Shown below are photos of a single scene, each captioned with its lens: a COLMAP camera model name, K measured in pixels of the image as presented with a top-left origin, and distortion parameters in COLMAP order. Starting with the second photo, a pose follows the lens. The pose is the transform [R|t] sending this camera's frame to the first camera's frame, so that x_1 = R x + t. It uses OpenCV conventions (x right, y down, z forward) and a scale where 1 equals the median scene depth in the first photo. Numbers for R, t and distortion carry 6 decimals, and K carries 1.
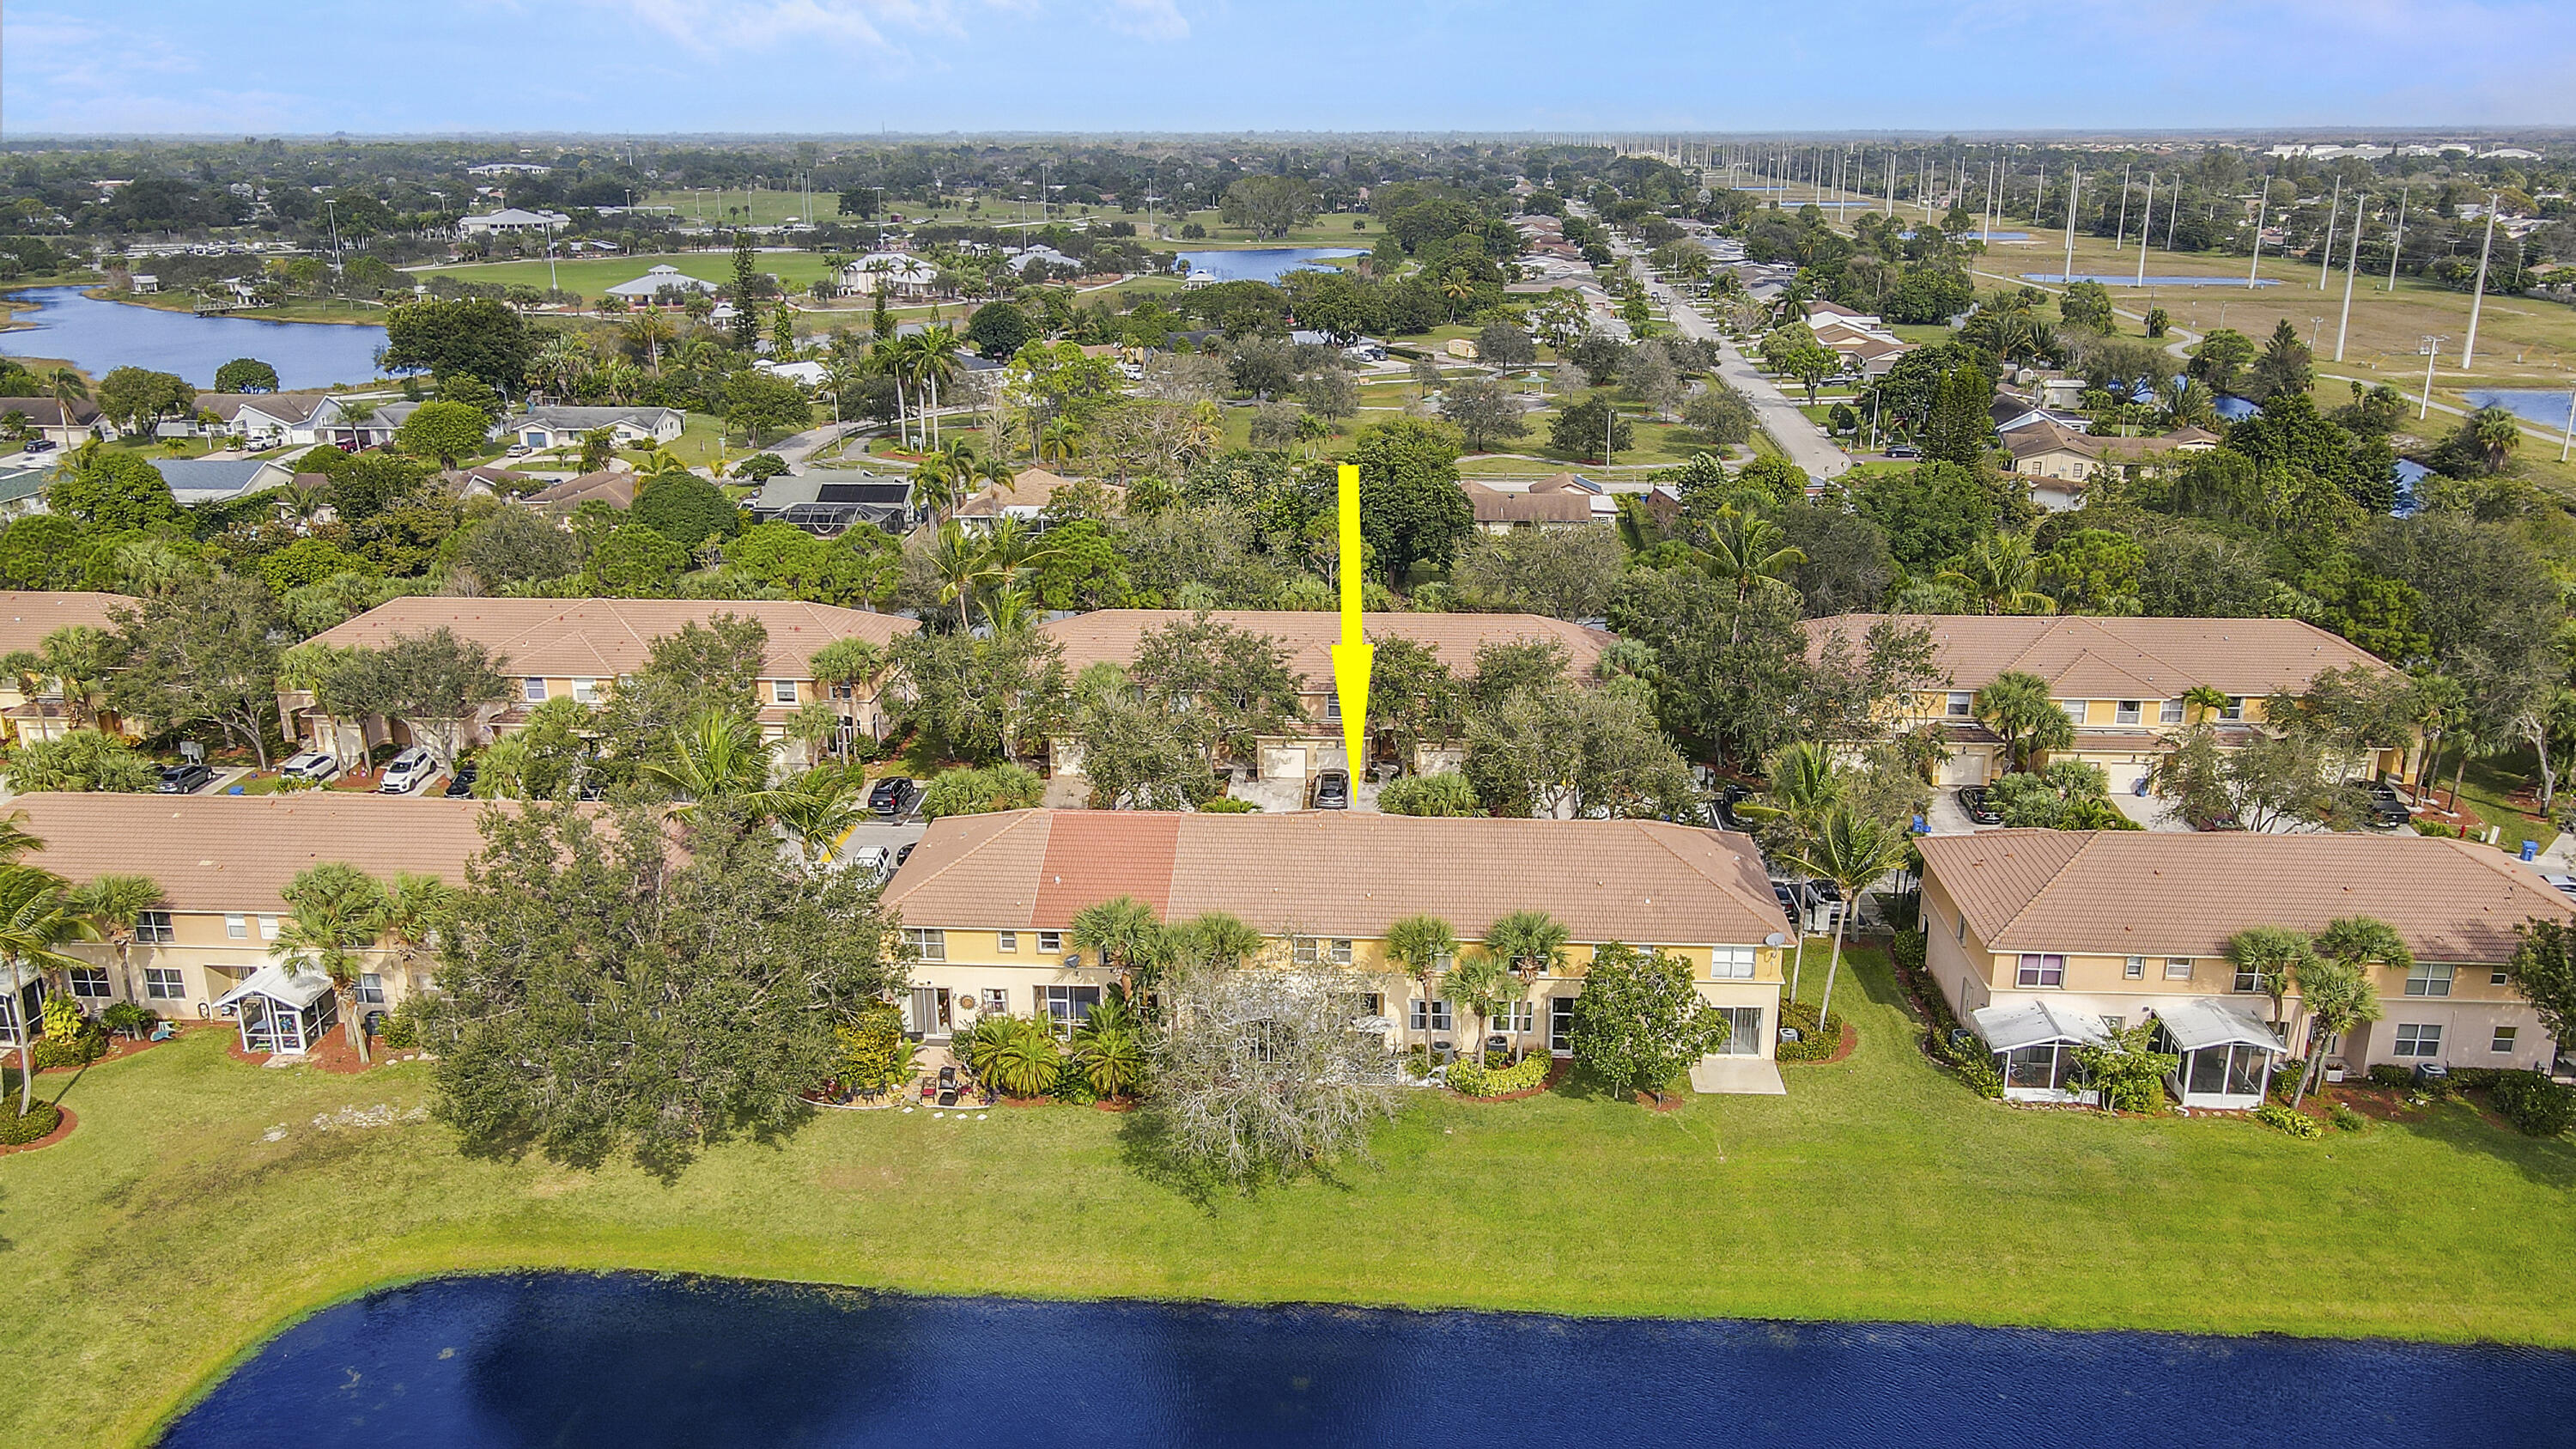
lens RADIAL K [[1950.8, 0, 1280.4], [0, 1950.8, 723.5], [0, 0, 1]] dist [0.025719, -0.001295]
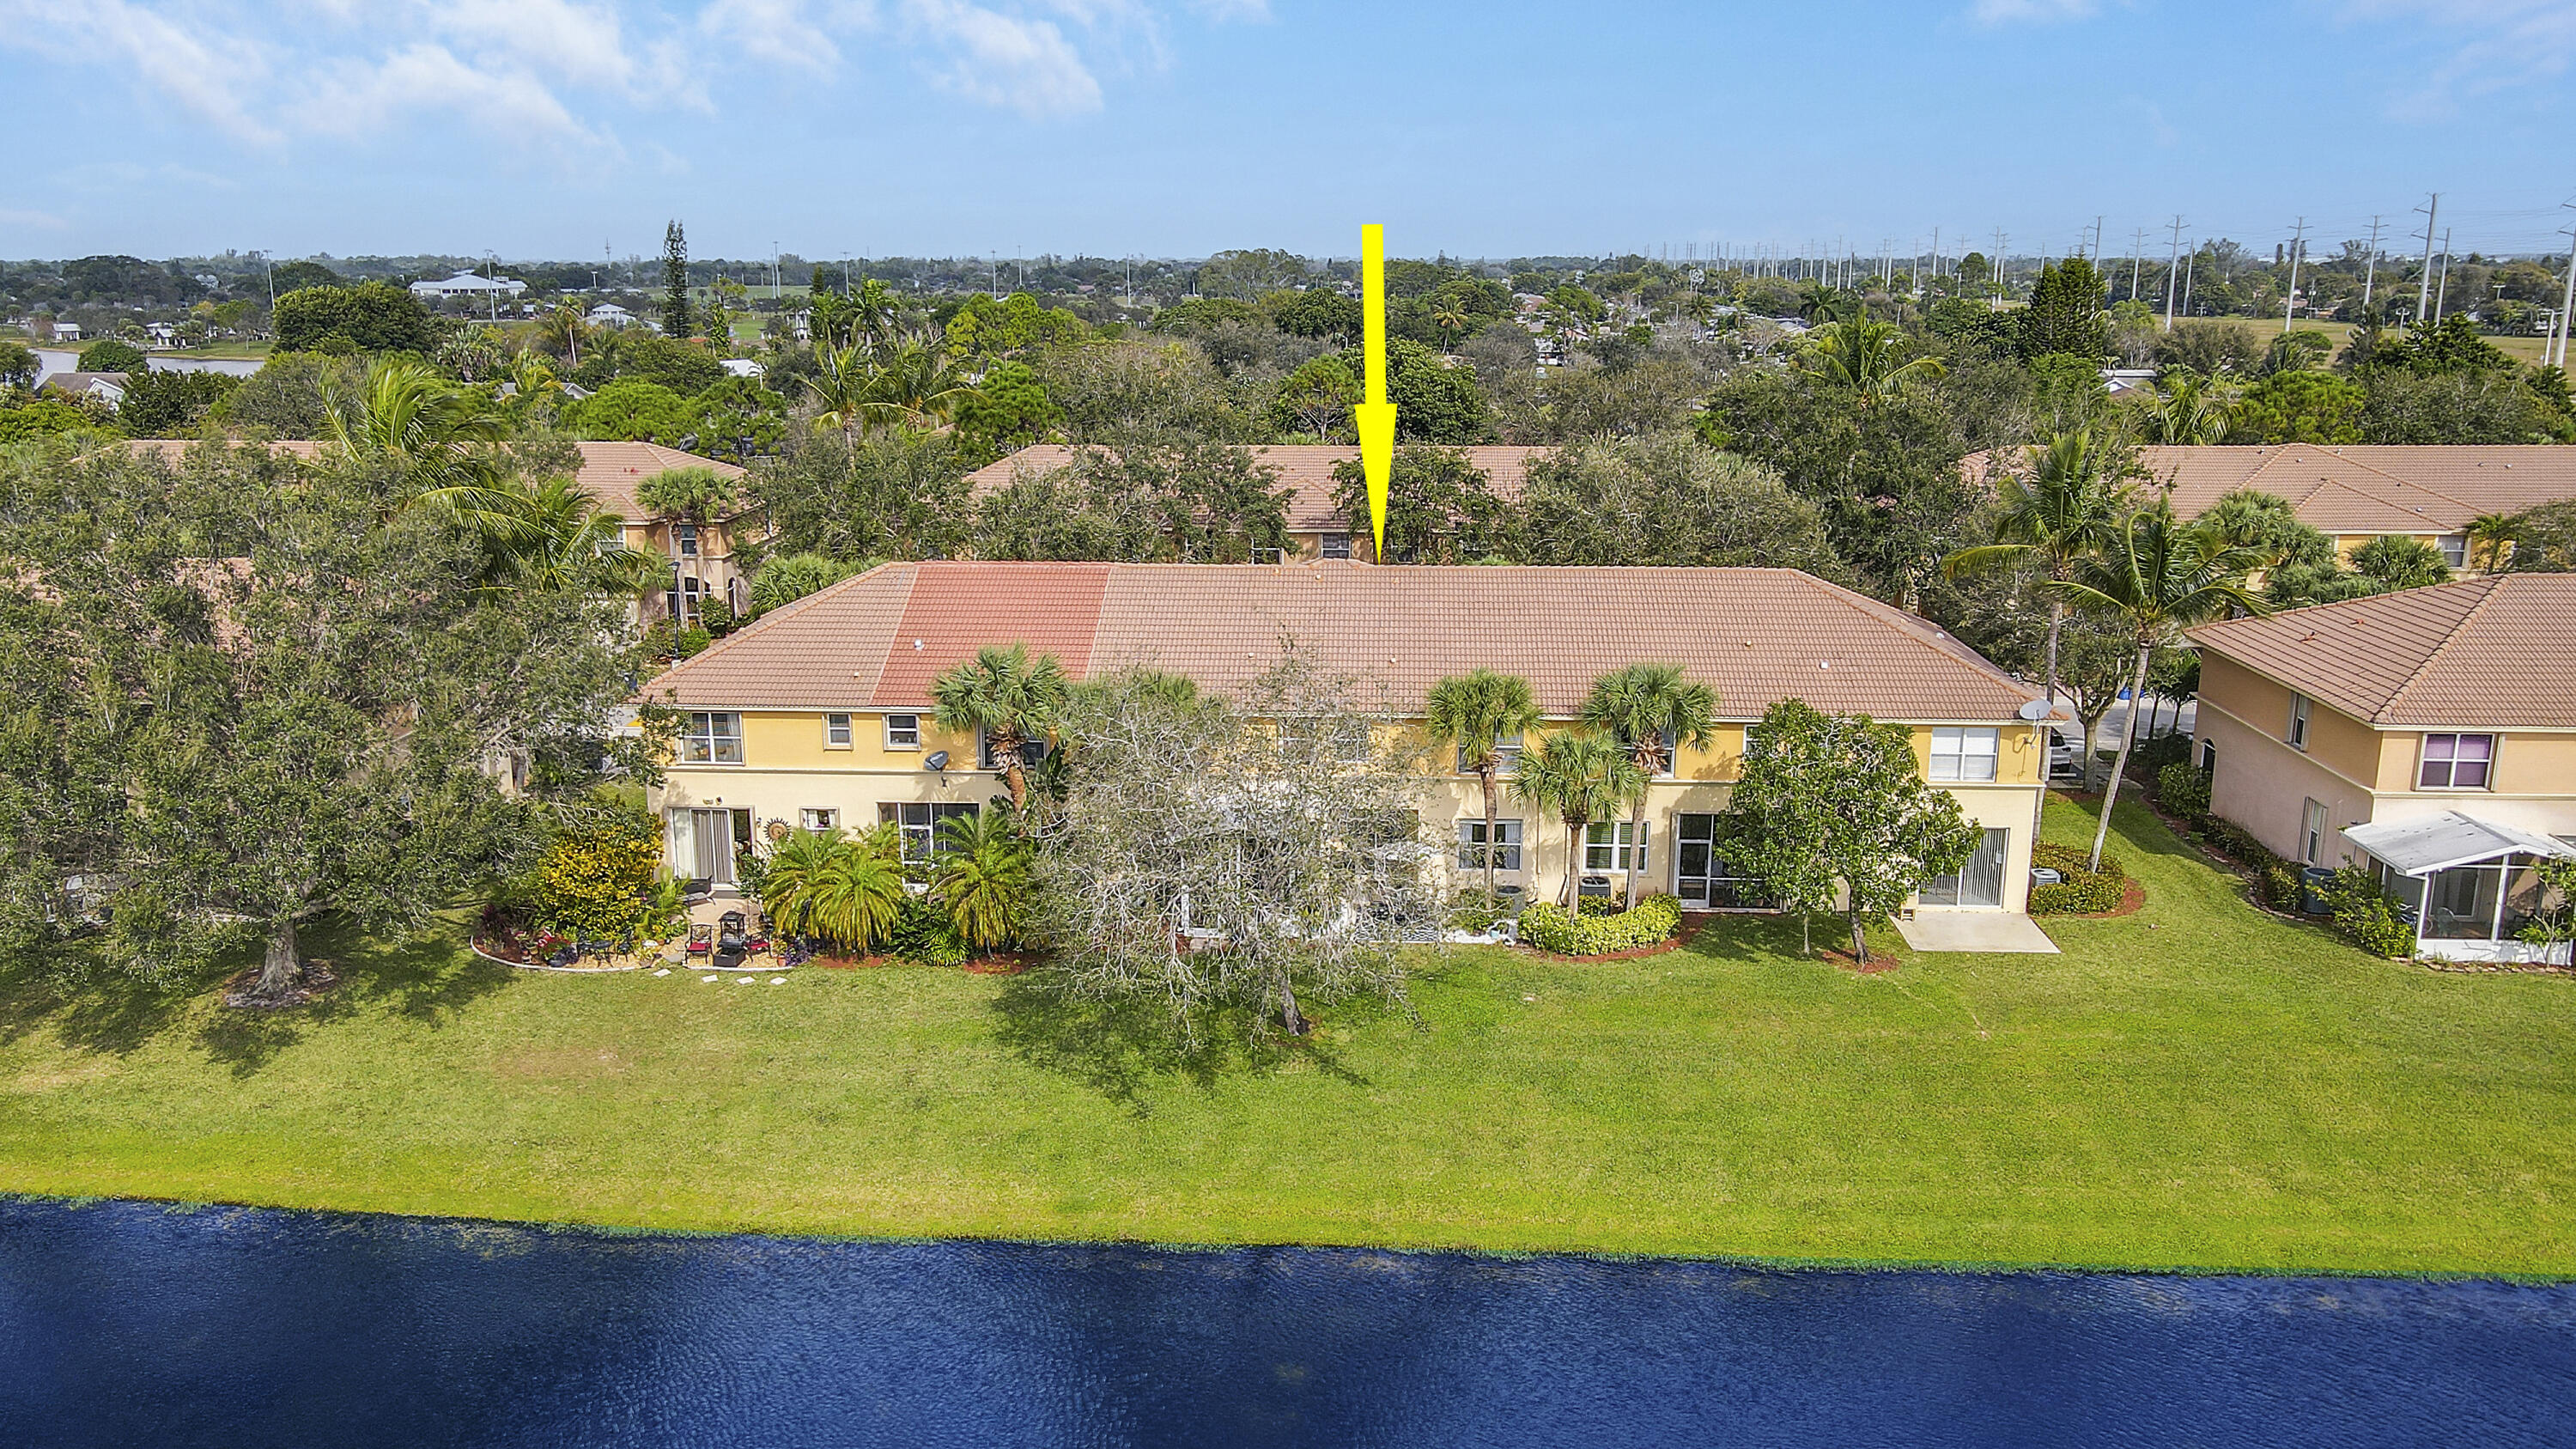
lens RADIAL K [[1950.8, 0, 1282.8], [0, 1950.8, 715.3], [0, 0, 1]] dist [0.025719, -0.001295]
pose [[0.999872, 0.009028, 0.013199, -0.000594], [-0.008070, 0.997447, -0.070948, 0.163015], [-0.013806, 0.070833, 0.997393, 0.376648]]
